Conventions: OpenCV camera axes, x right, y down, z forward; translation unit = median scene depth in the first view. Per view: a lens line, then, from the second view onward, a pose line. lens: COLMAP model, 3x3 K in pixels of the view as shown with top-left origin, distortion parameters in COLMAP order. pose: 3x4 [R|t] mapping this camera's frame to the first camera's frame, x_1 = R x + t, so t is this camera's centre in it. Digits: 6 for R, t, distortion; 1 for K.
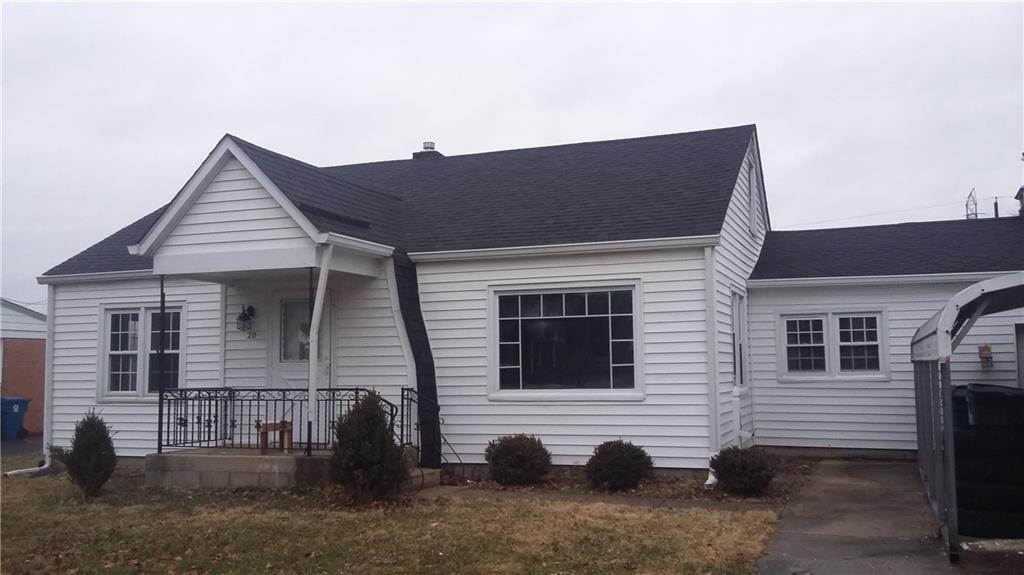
lens RADIAL K [[935.4, 0, 512.0], [0, 935.4, 287.5], [0, 0, 1]] dist [0.102321, -0.209629]
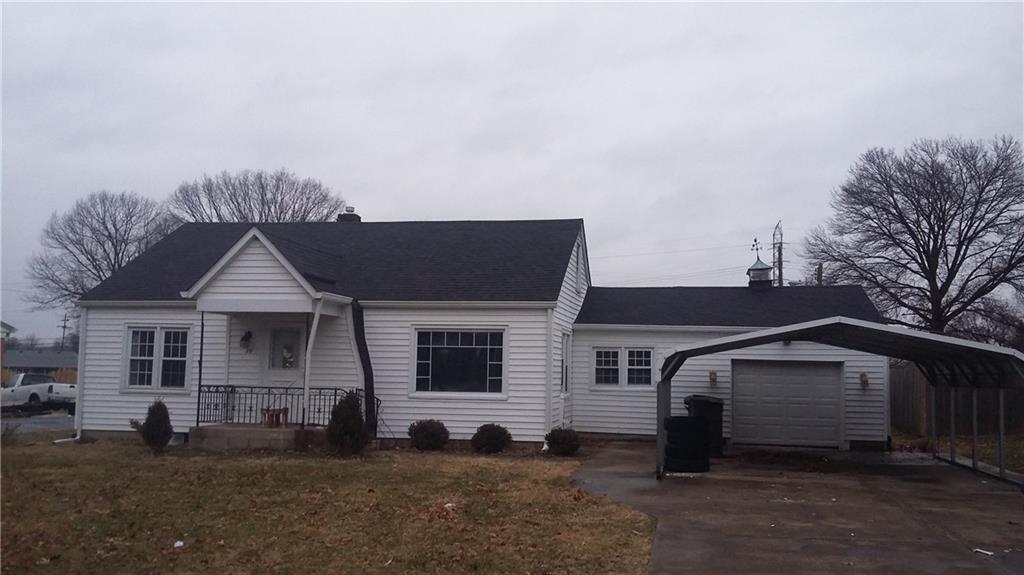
lens RADIAL K [[935.4, 0, 512.0], [0, 935.4, 287.5], [0, 0, 1]] dist [0.102321, -0.209629]
pose [[0.984203, 0.045584, 0.171075, -0.130732], [-0.045036, 0.998960, -0.007086, -0.060423], [-0.171220, -0.000731, 0.985233, -0.570815]]
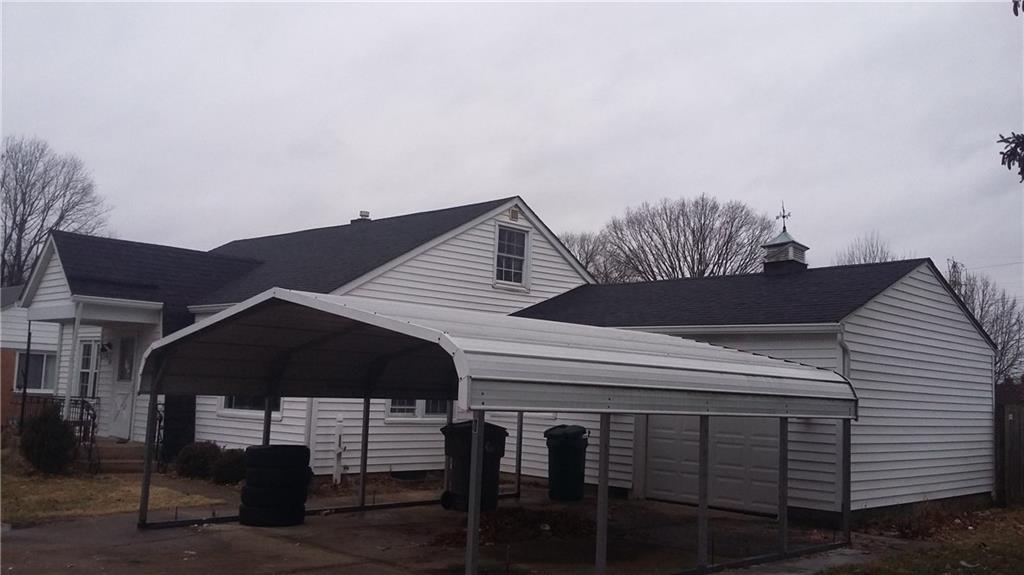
lens RADIAL K [[951.7, 0, 512.0], [0, 951.7, 287.5], [0, 0, 1]] dist [-0.002166, -0.002357]
pose [[0.912735, 0.001335, -0.408549, 0.927495], [-0.014639, 0.999459, -0.029439, -0.031028], [0.408289, 0.032850, 0.912261, -0.092714]]
